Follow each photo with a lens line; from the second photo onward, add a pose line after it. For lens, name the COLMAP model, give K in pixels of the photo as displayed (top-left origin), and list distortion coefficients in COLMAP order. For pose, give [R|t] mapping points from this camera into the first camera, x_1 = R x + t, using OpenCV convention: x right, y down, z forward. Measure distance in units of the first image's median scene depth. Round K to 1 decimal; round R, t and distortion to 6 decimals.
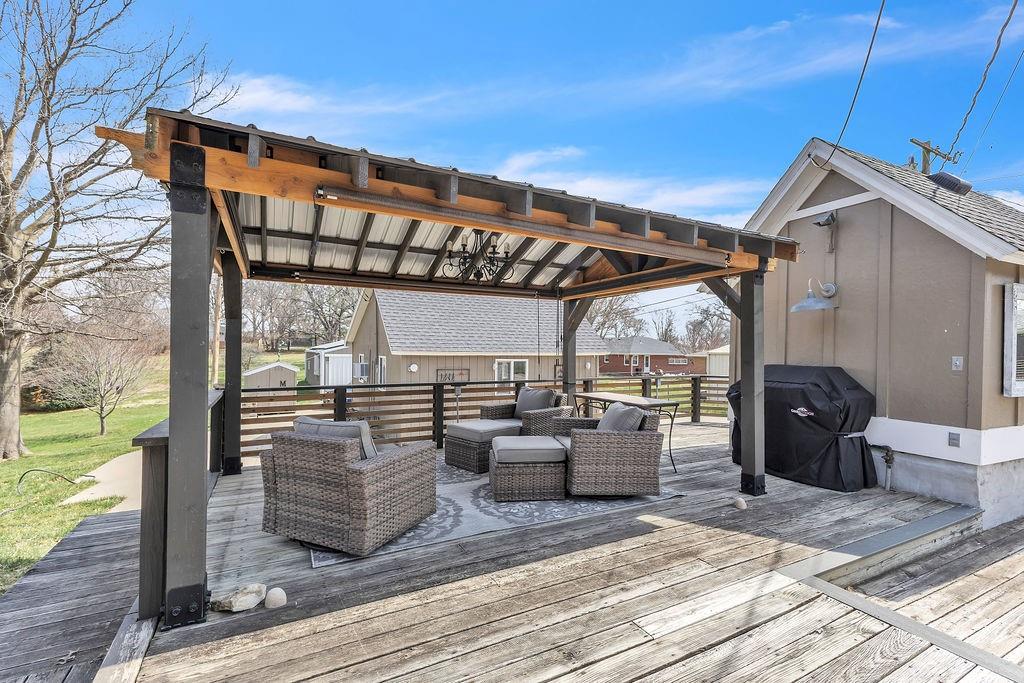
lens RADIAL K [[455.5, 0, 511.7], [0, 455.5, 346.2], [0, 0, 1]] dist [0.007892, -0.000154]
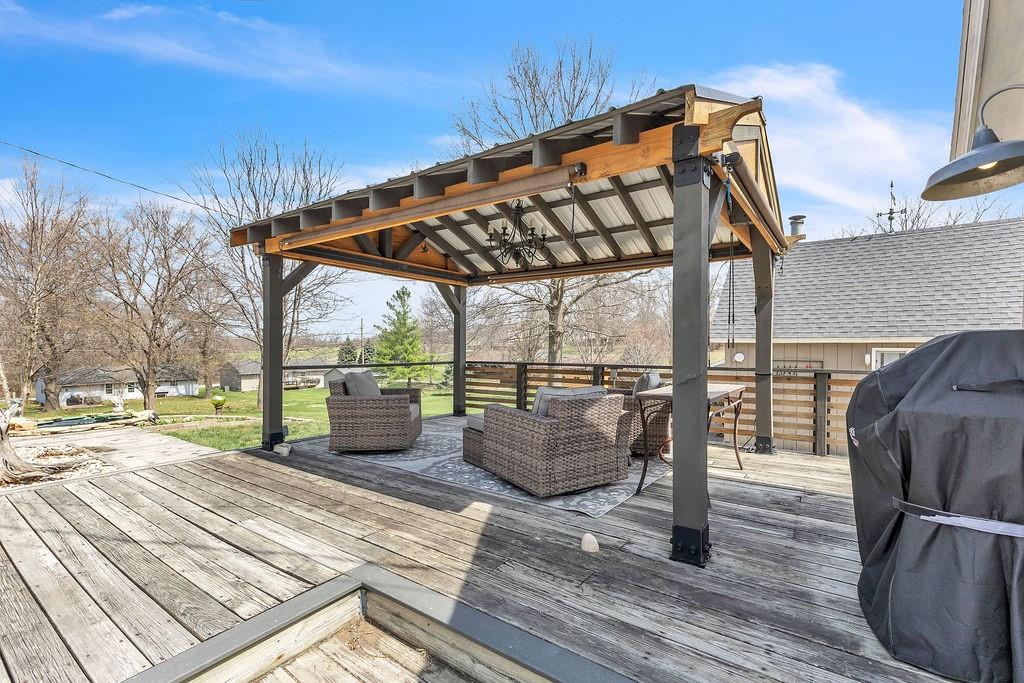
lens RADIAL K [[455.5, 0, 513.1], [0, 455.5, 343.9], [0, 0, 1]] dist [0.007892, -0.000154]
pose [[0.450126, -0.009259, -0.892917, 1.177546], [0.009861, 0.999937, -0.005397, 0.070978], [0.892911, -0.006375, 0.450189, 0.692205]]
